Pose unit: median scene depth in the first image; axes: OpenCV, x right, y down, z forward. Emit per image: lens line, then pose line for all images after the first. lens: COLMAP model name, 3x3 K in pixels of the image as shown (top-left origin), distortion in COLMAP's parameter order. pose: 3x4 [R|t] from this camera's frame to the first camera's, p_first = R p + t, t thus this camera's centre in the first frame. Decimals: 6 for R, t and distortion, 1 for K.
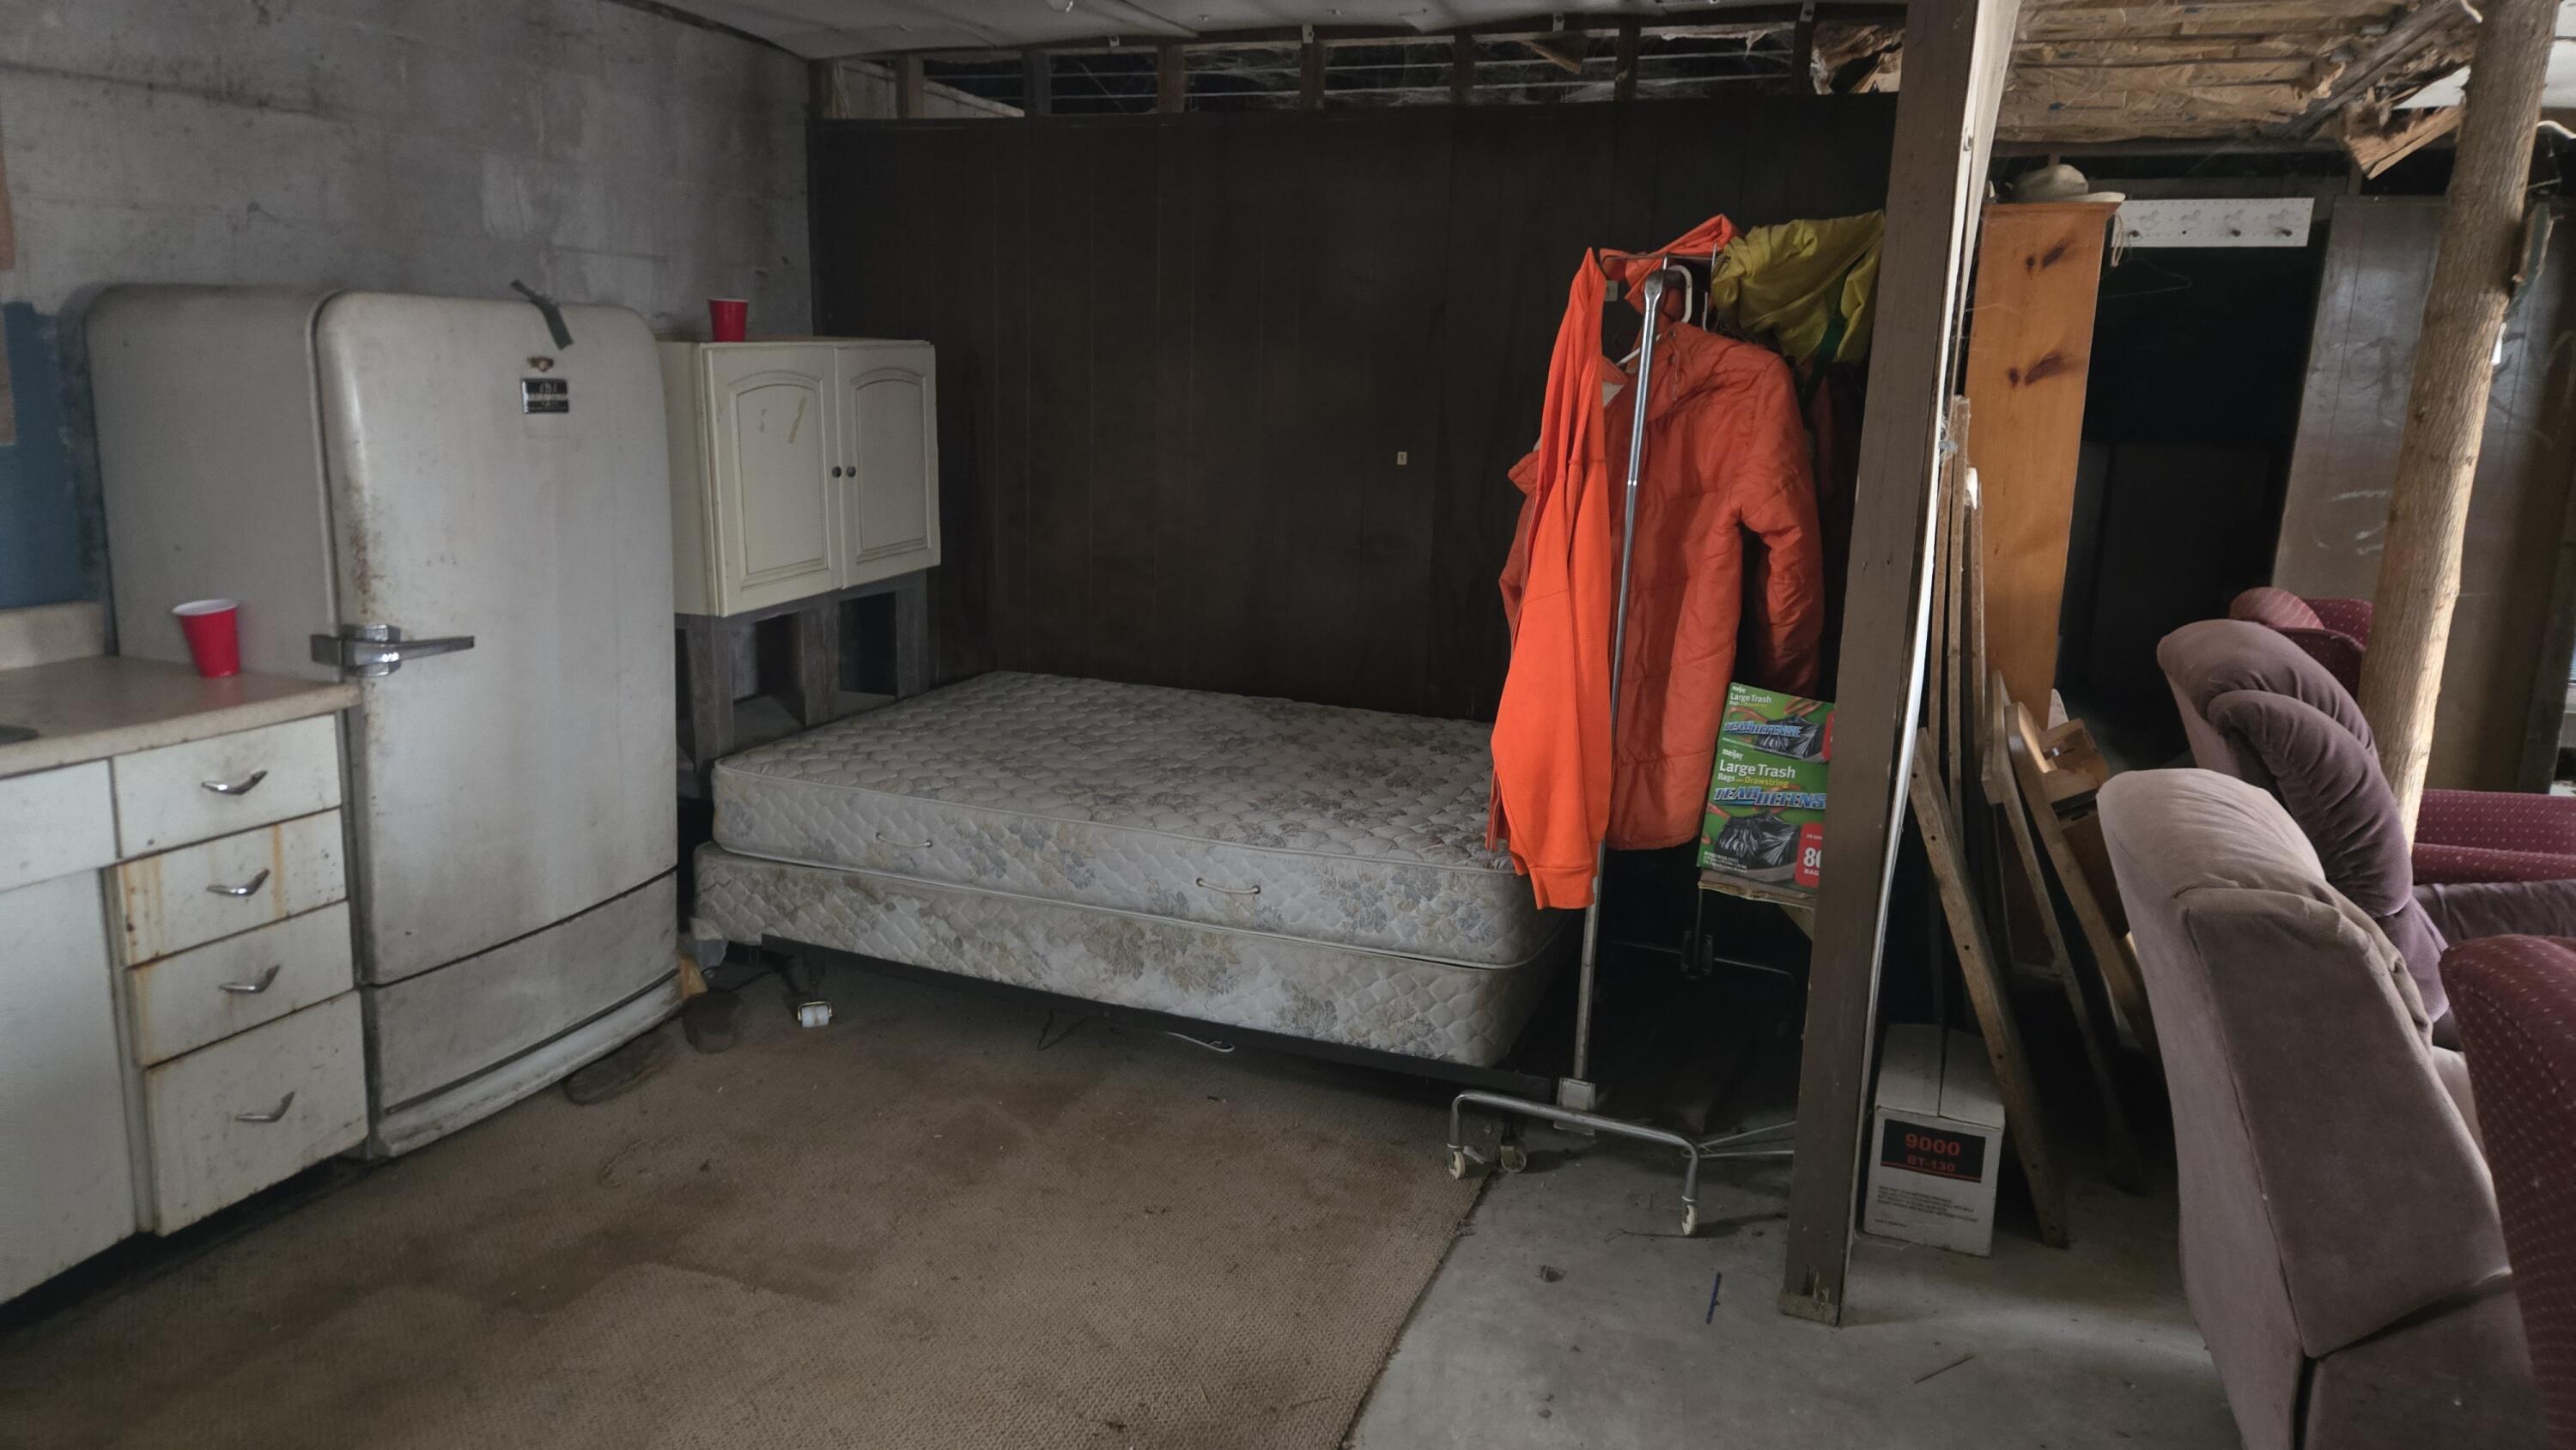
lens RADIAL K [[1773.0, 0, 1272.8], [0, 1773.0, 716.0], [0, 0, 1]] dist [0.076980, -0.032595]
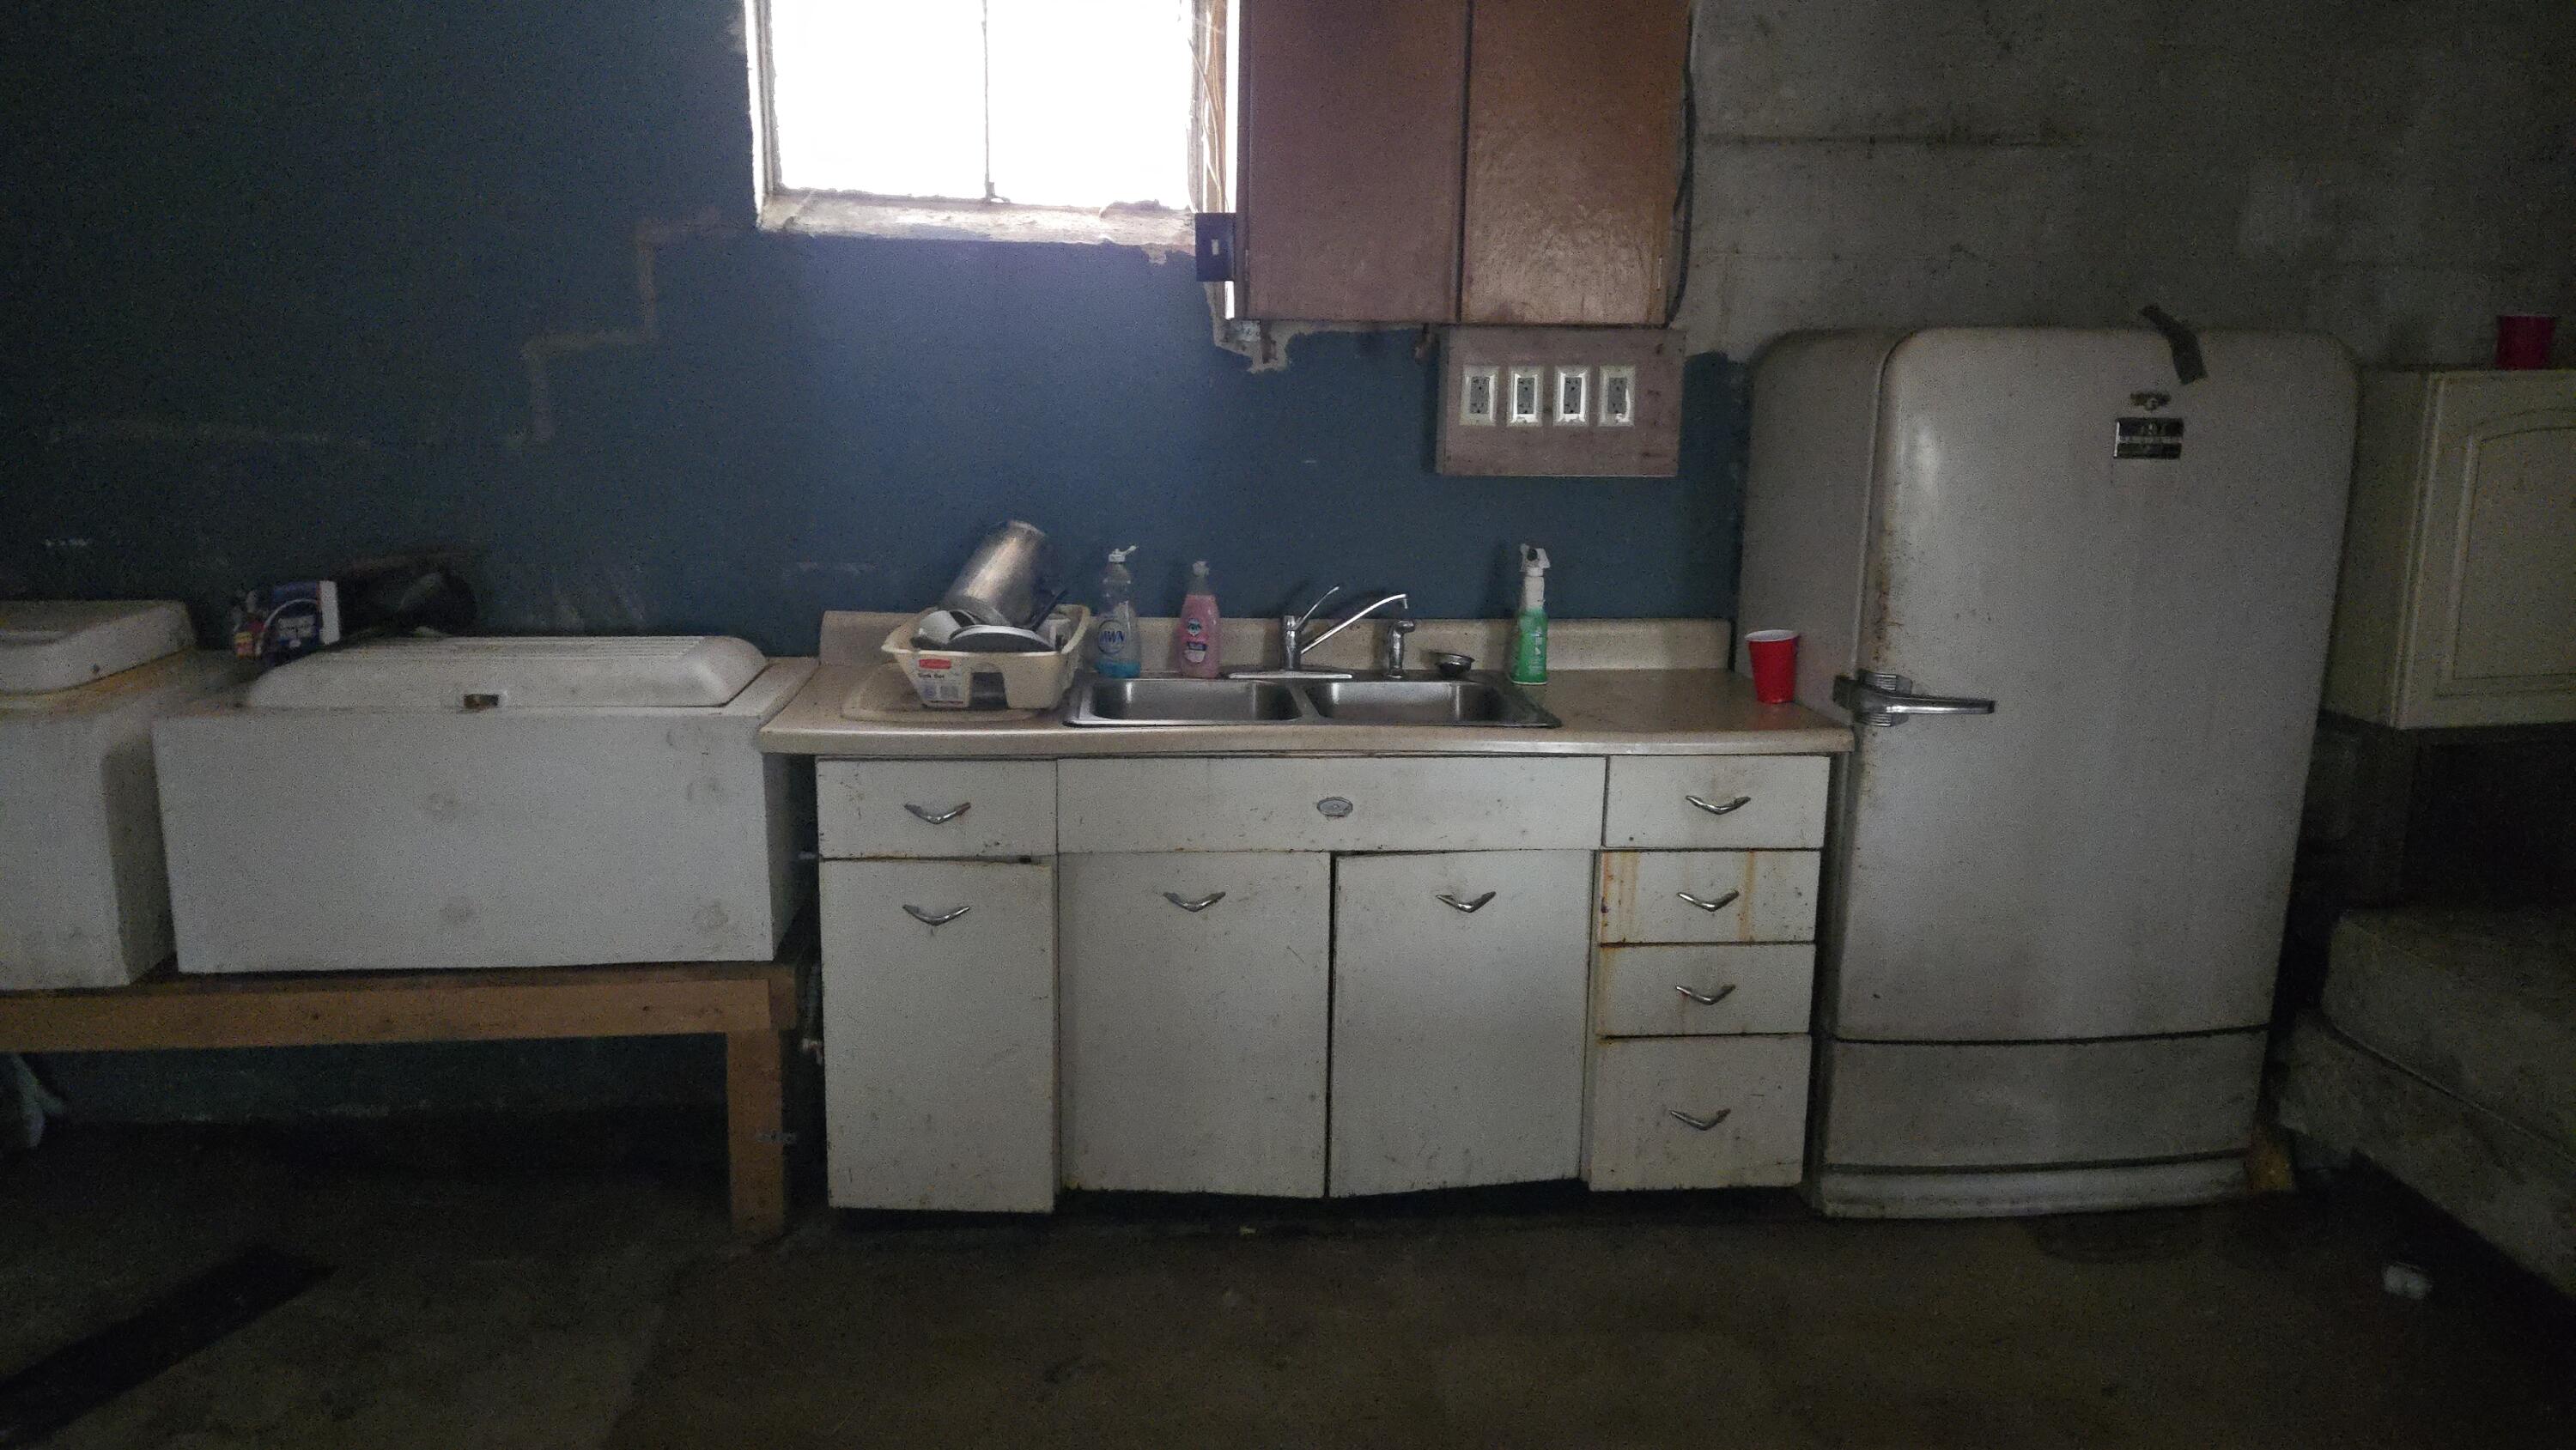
lens RADIAL K [[1773.0, 0, 1279.0], [0, 1773.0, 718.4], [0, 0, 1]] dist [0.076980, -0.032595]
pose [[0.454705, 0.159572, -0.876231, 0.182546], [-0.182707, 0.979608, 0.083586, -0.044615], [0.871701, 0.122087, 0.474587, 0.252722]]
